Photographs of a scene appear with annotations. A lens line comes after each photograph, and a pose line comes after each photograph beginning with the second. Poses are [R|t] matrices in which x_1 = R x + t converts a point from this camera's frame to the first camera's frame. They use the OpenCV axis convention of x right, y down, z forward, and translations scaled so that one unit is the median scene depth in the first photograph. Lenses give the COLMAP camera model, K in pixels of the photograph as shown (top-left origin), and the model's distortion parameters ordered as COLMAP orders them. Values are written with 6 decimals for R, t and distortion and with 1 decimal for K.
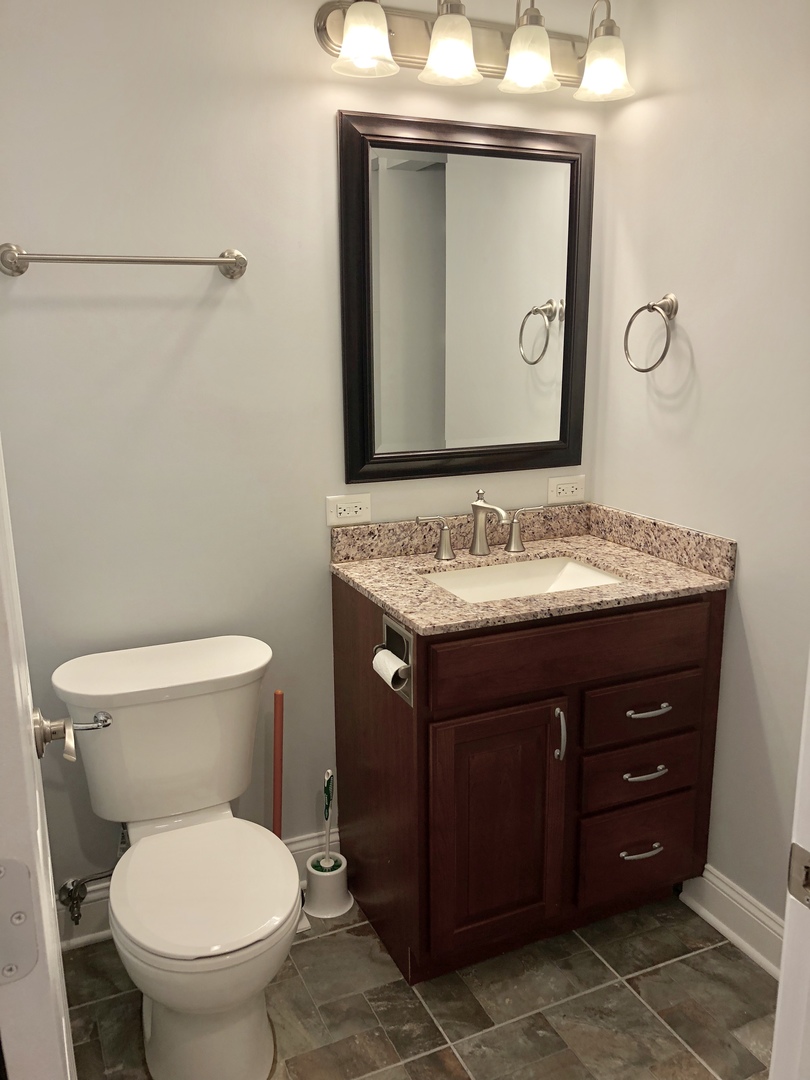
lens RADIAL K [[891.1, 0, 406.8], [0, 891.1, 541.0], [0, 0, 1]] dist [0.012783, -0.008736]
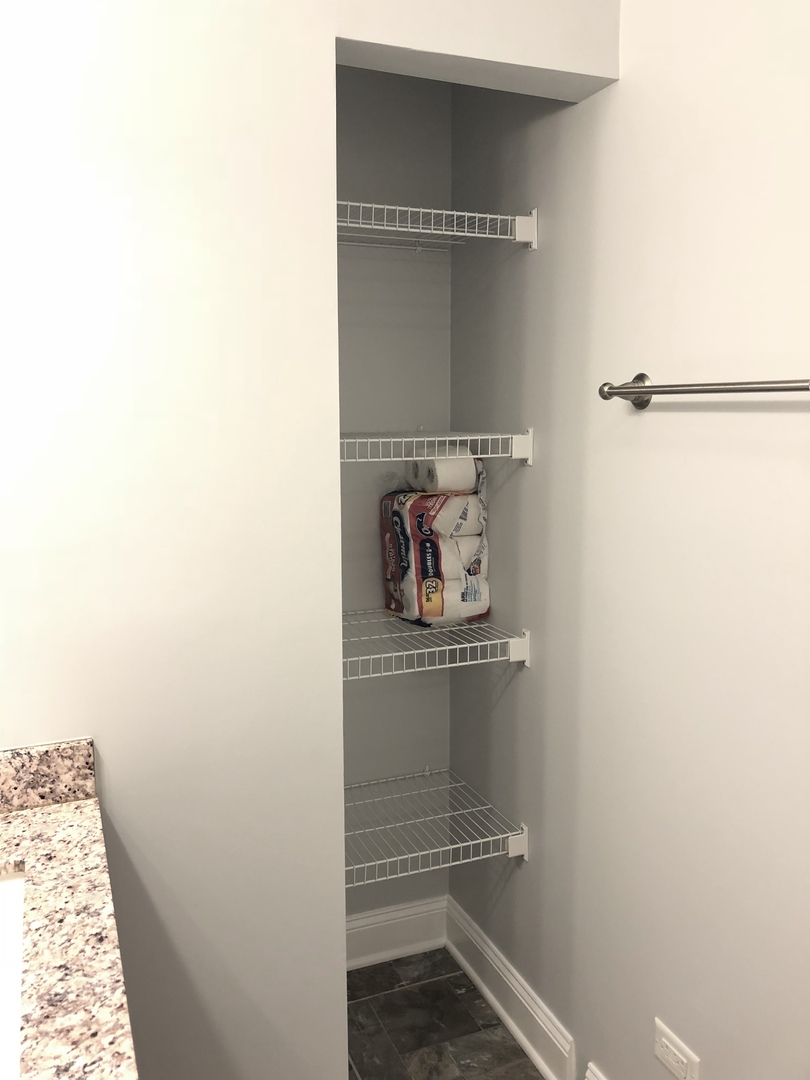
lens RADIAL K [[891.1, 0, 405.2], [0, 891.1, 539.8], [0, 0, 1]] dist [0.012783, -0.008736]
pose [[0.042016, -0.146394, 0.988334, -0.278771], [0.242261, 0.961180, 0.132073, -0.181088], [-0.969301, 0.233886, 0.075850, 0.699553]]
